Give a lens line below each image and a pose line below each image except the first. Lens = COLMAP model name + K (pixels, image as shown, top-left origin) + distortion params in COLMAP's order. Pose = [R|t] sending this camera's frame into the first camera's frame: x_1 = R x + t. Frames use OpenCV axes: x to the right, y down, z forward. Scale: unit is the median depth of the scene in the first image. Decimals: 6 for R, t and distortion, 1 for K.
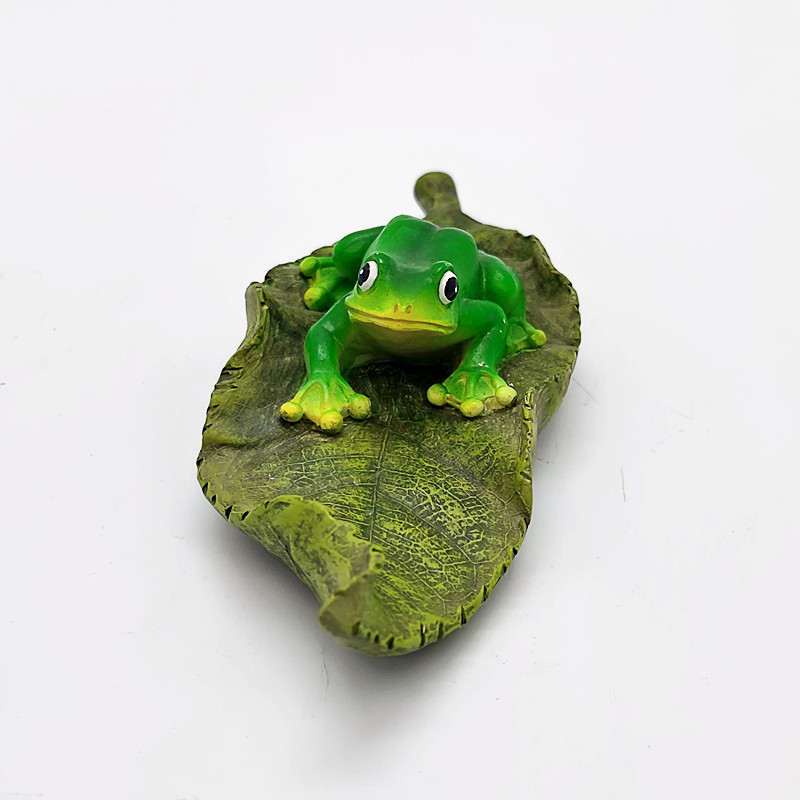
lens RADIAL K [[1971.6, 0, 396.7], [0, 1971.6, 399.8], [0, 0, 1]] dist [0.047027, 0.000000]
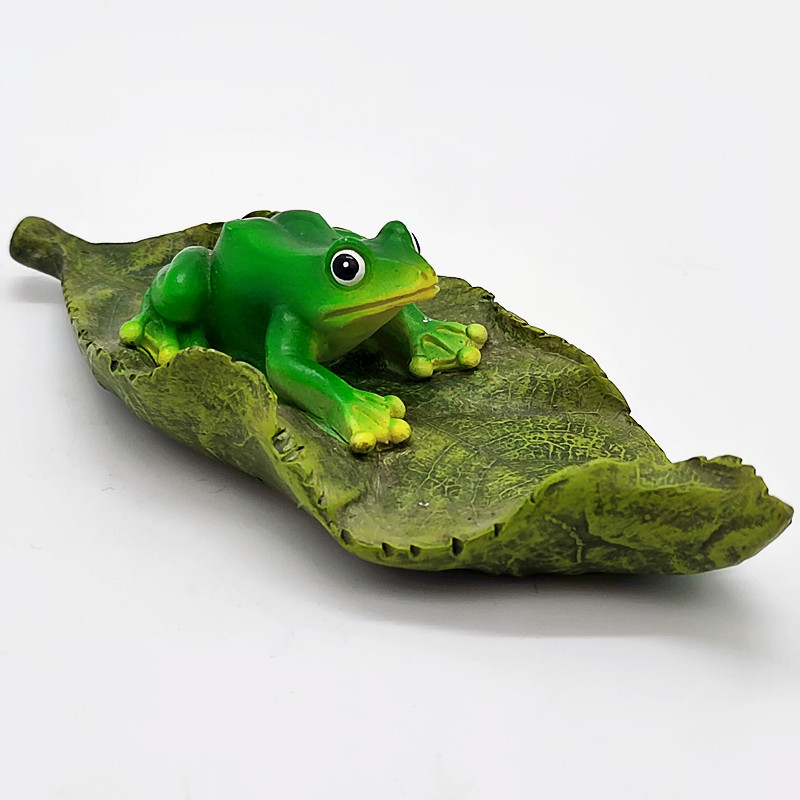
lens RADIAL K [[2385.4, 0, 398.4], [0, 2385.4, 399.8], [0, 0, 1]] dist [0.140214, 0.000000]
pose [[0.592793, -0.412765, 0.691536, -0.763557], [0.442097, 0.884509, 0.148976, -0.159965], [-0.673162, 0.217414, 0.706813, 0.250227]]
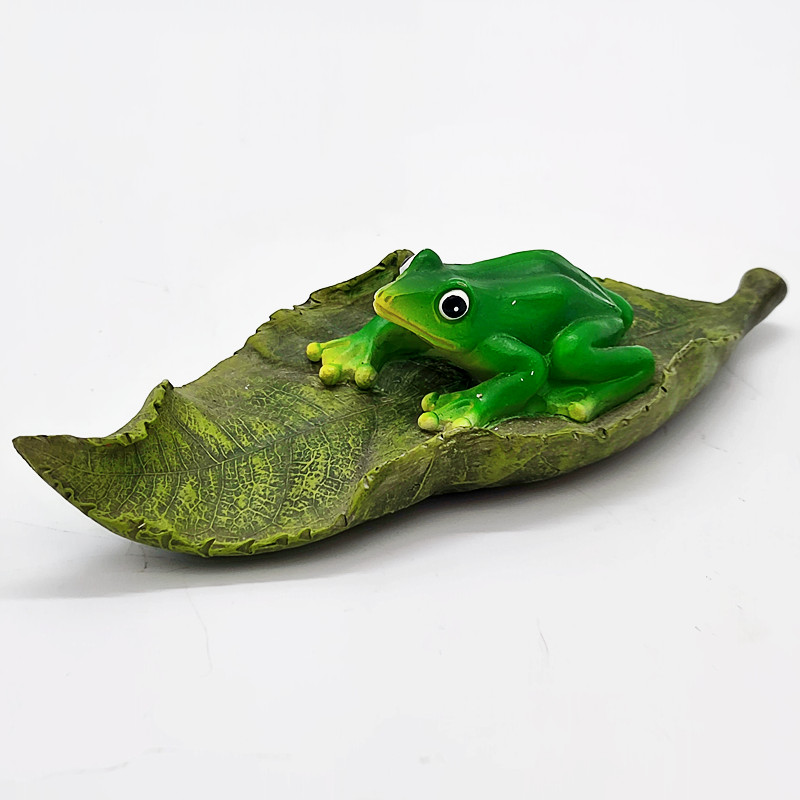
lens RADIAL K [[1971.6, 0, 401.1], [0, 1971.6, 399.5], [0, 0, 1]] dist [0.047027, 0.000000]
pose [[0.609812, 0.413962, -0.675844, 0.724440], [-0.441707, 0.885550, 0.143859, -0.148652], [0.658046, 0.210798, 0.722869, 0.254850]]
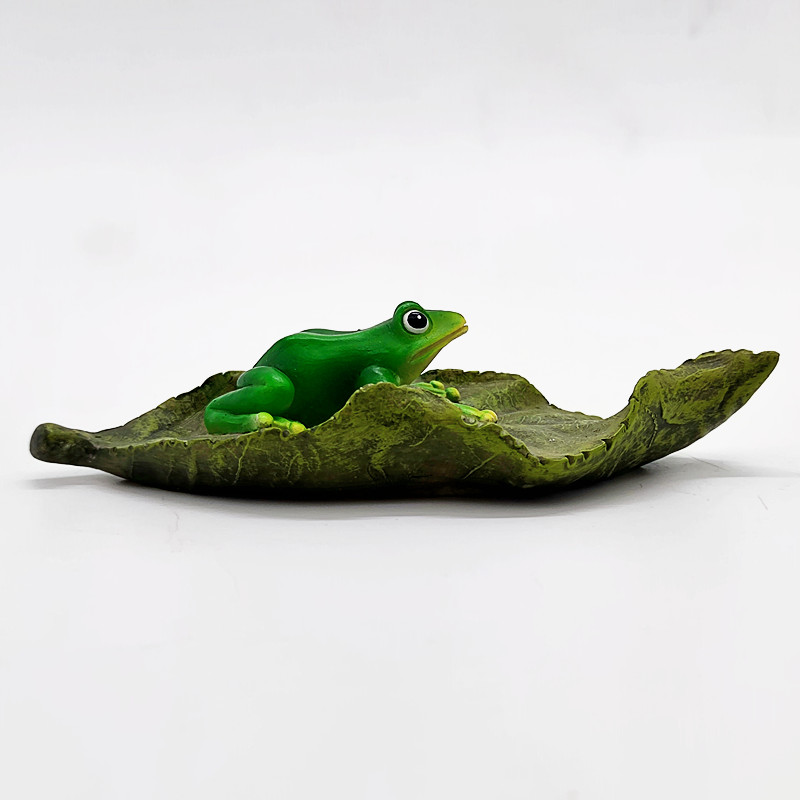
lens RADIAL K [[1633.4, 0, 400.1], [0, 1633.4, 400.0], [0, 0, 1]] dist [0.112552, 0.000000]
pose [[-0.127468, -0.212349, 0.968844, -1.035600], [0.566592, 0.786153, 0.246853, -0.287613], [-0.814079, 0.580405, 0.020106, 1.023613]]
